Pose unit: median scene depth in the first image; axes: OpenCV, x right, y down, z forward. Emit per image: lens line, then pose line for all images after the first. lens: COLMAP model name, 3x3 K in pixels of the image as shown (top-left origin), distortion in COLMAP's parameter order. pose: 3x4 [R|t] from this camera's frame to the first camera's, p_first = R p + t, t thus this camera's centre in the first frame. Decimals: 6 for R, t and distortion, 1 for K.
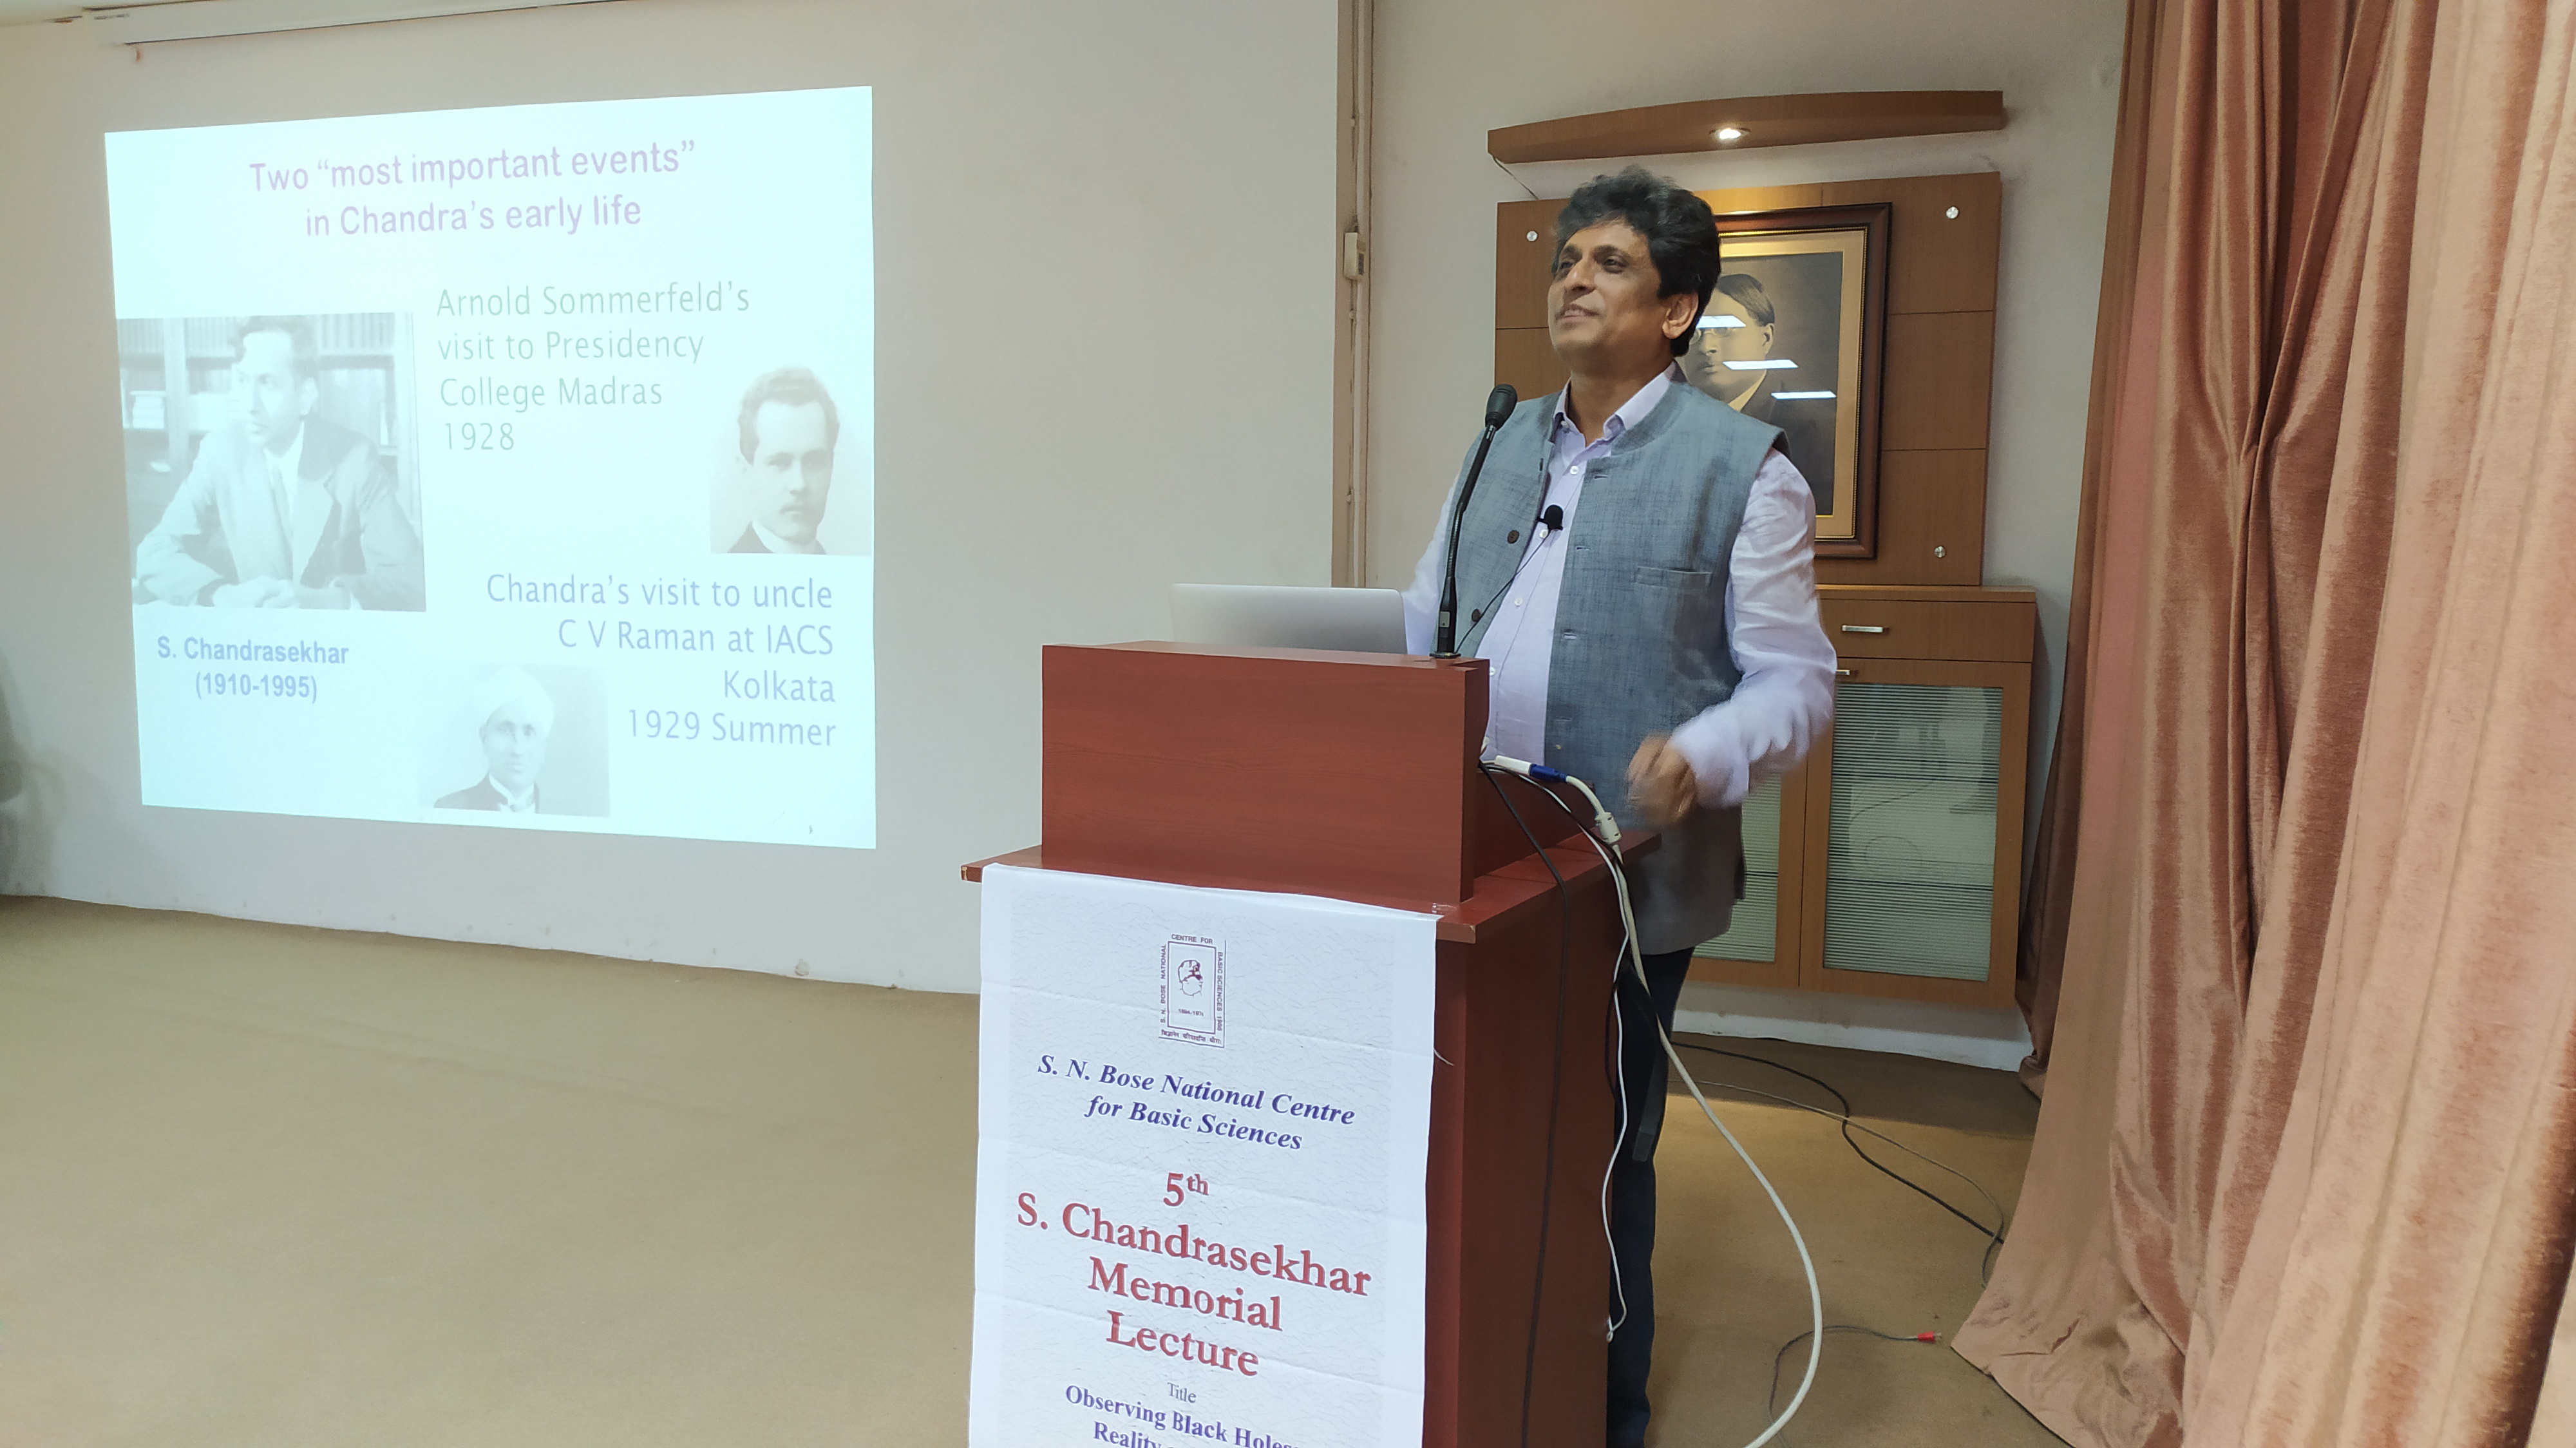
lens RADIAL K [[1908.8, 0, 1277.1], [0, 1908.8, 725.6], [0, 0, 1]] dist [0.075536, -0.089477]
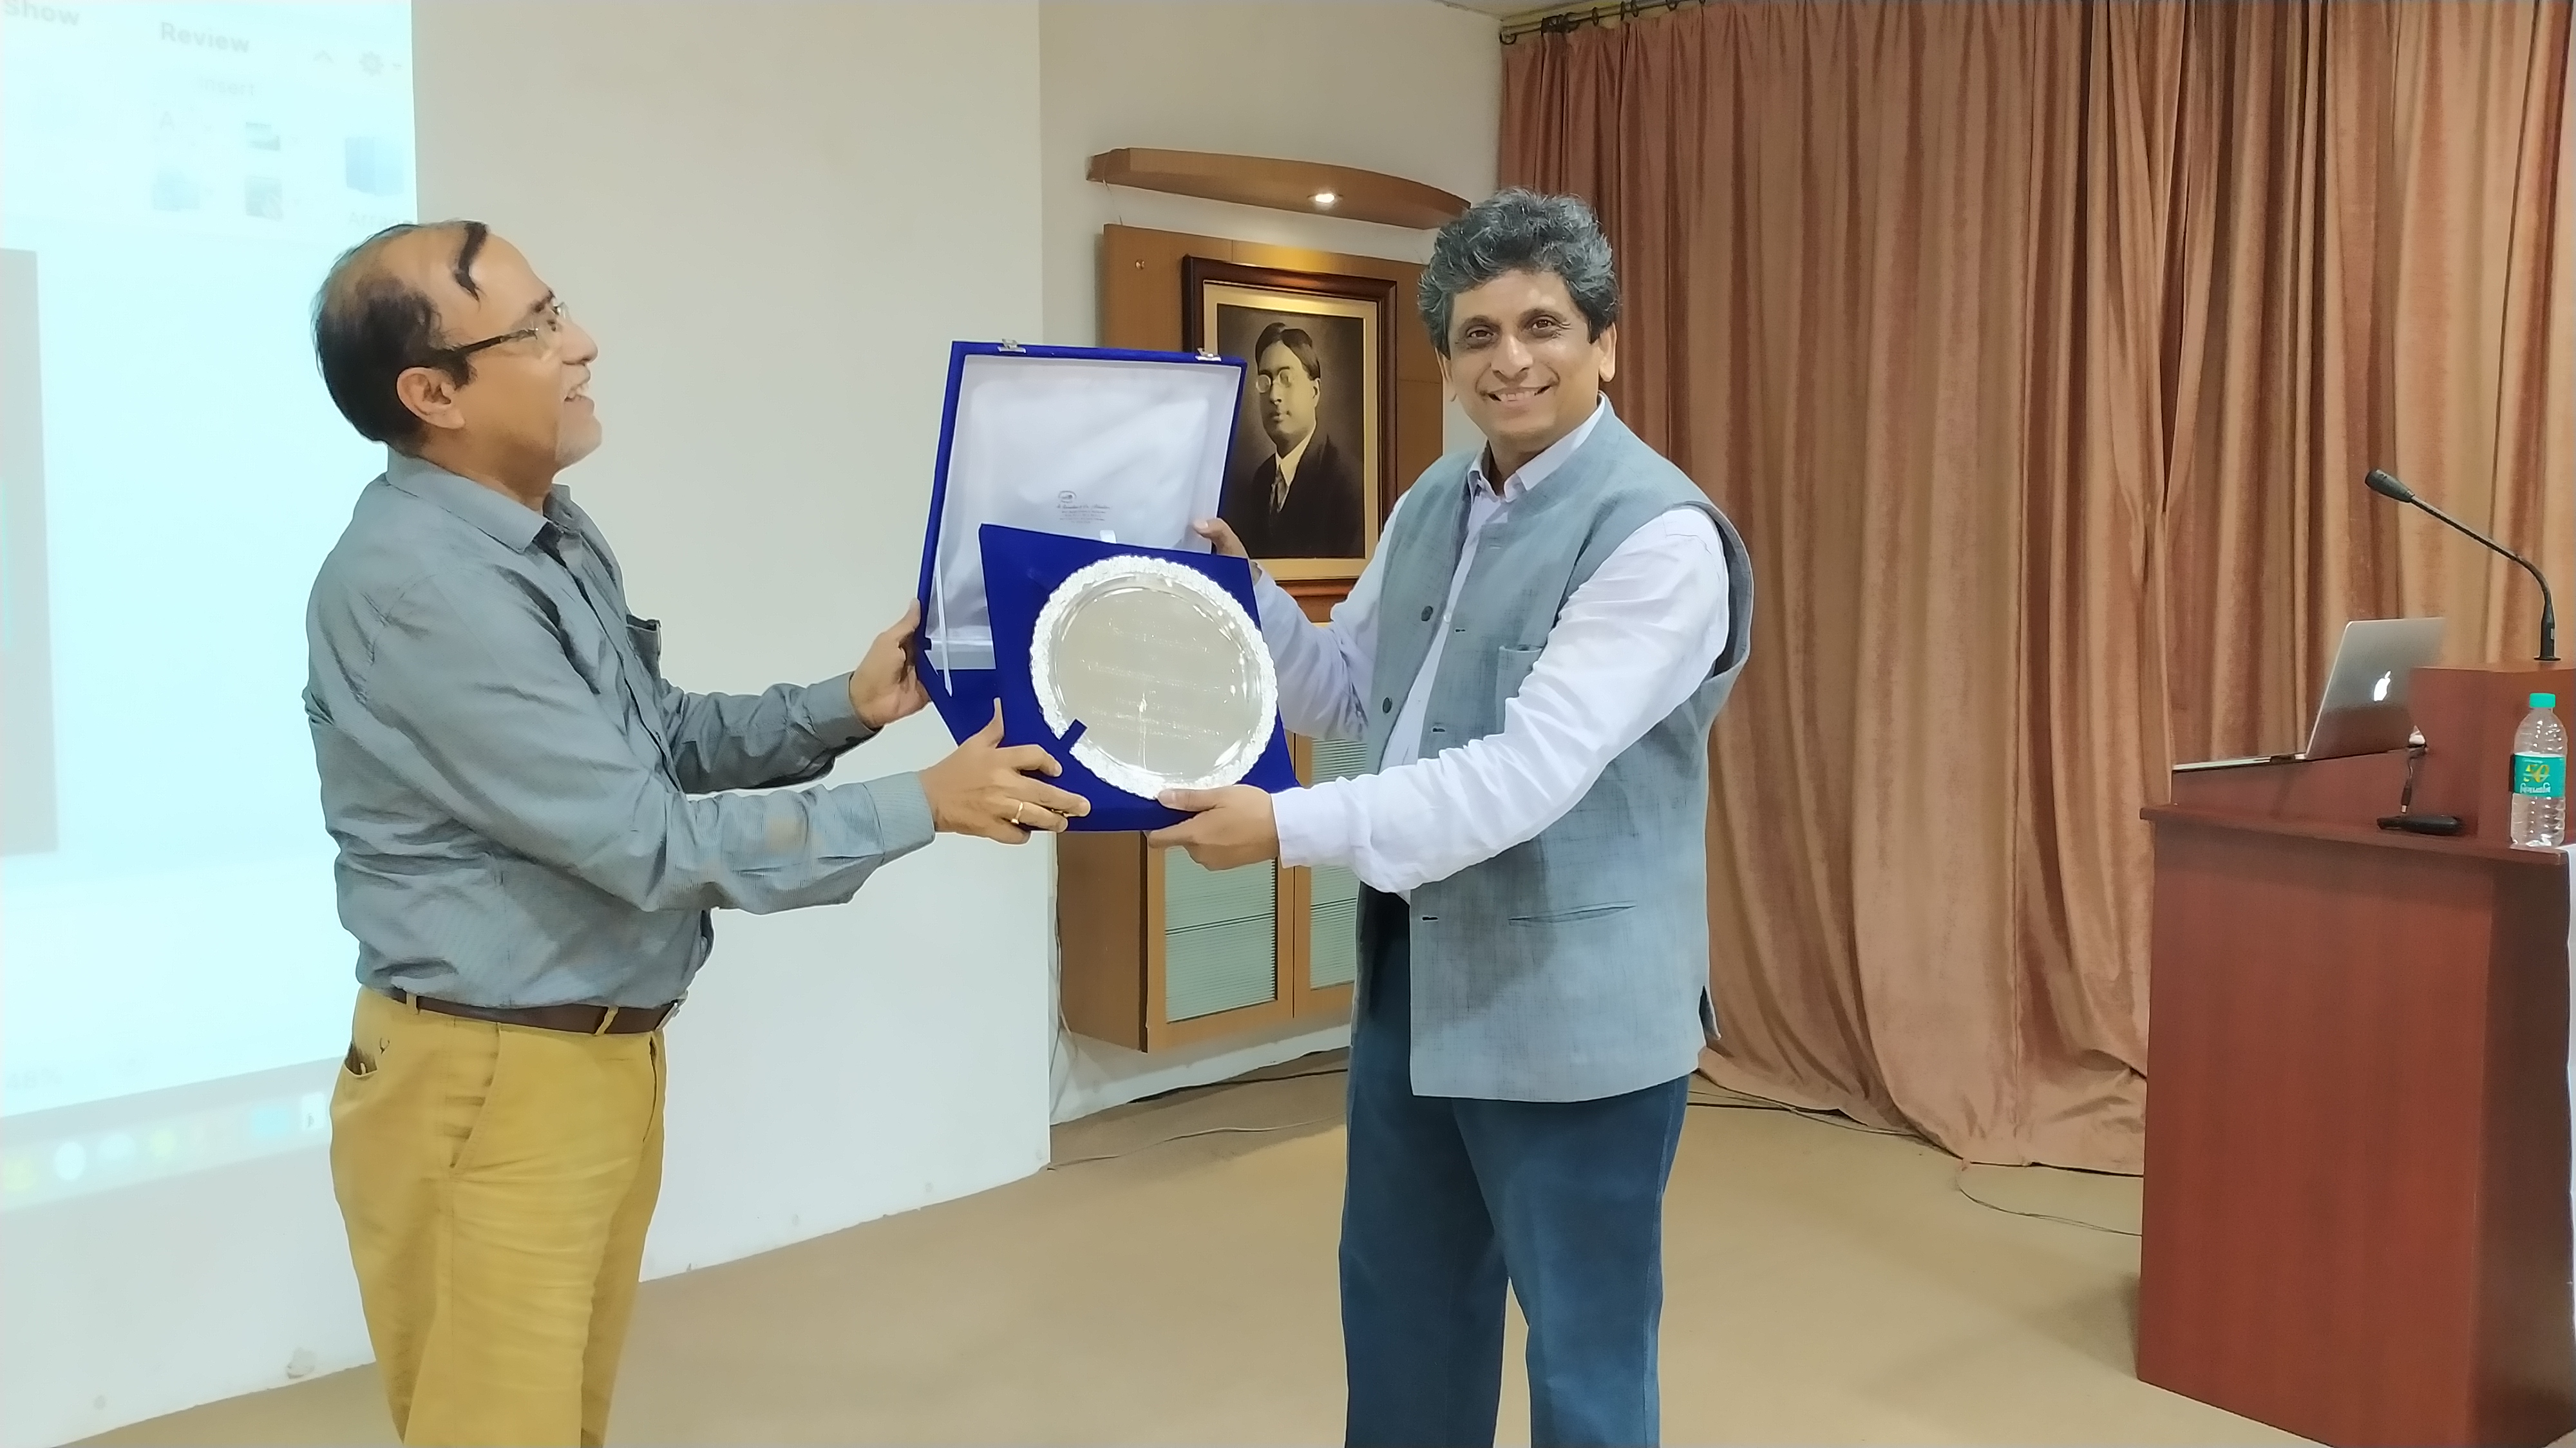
lens RADIAL K [[2072.6, 0, 1272.3], [0, 2072.6, 717.7], [0, 0, 1]] dist [0.078437, -0.097202]
pose [[0.423515, -0.085197, 0.901874, -0.911064], [0.105499, 0.993432, 0.044304, -0.085135], [-0.899725, 0.076383, 0.429722, 0.609666]]
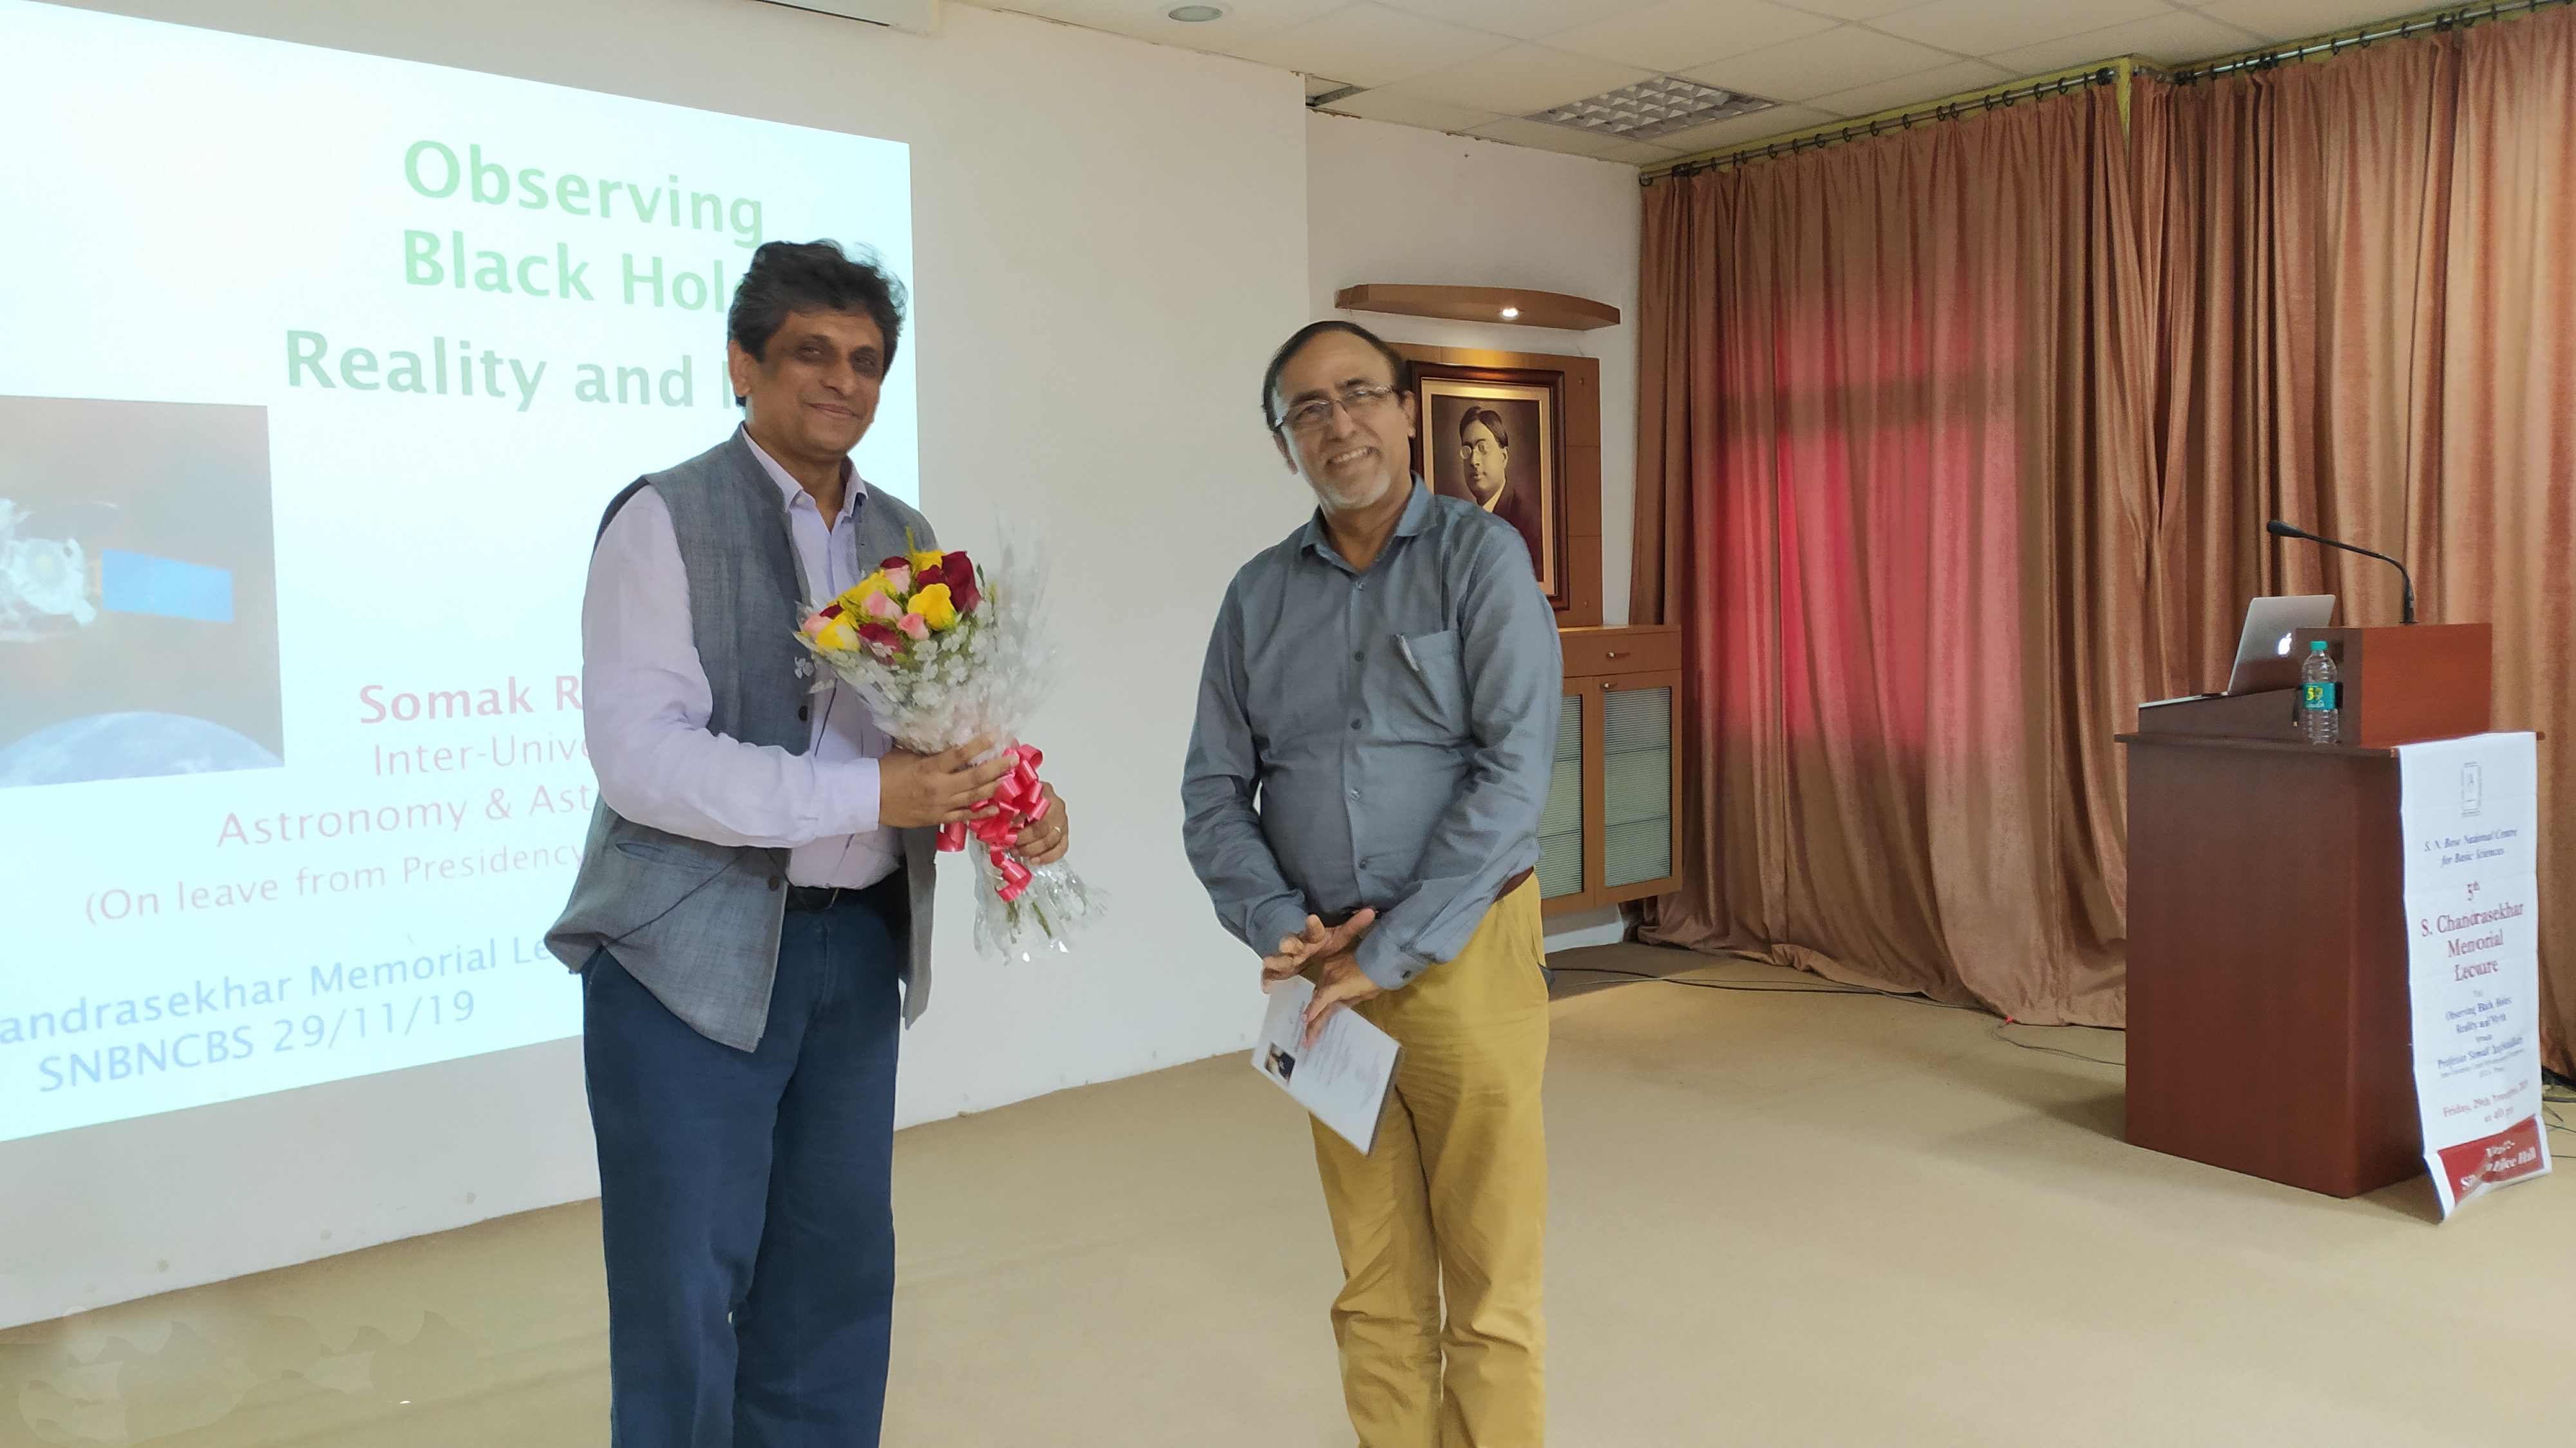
lens RADIAL K [[1914.2, 0, 1283.0], [0, 1914.2, 718.0], [0, 0, 1]] dist [0.086655, -0.079961]
pose [[0.487101, -0.077079, 0.869938, -1.201136], [0.125998, 0.991879, 0.017333, -0.063375], [-0.864209, 0.101168, 0.492857, 0.524293]]
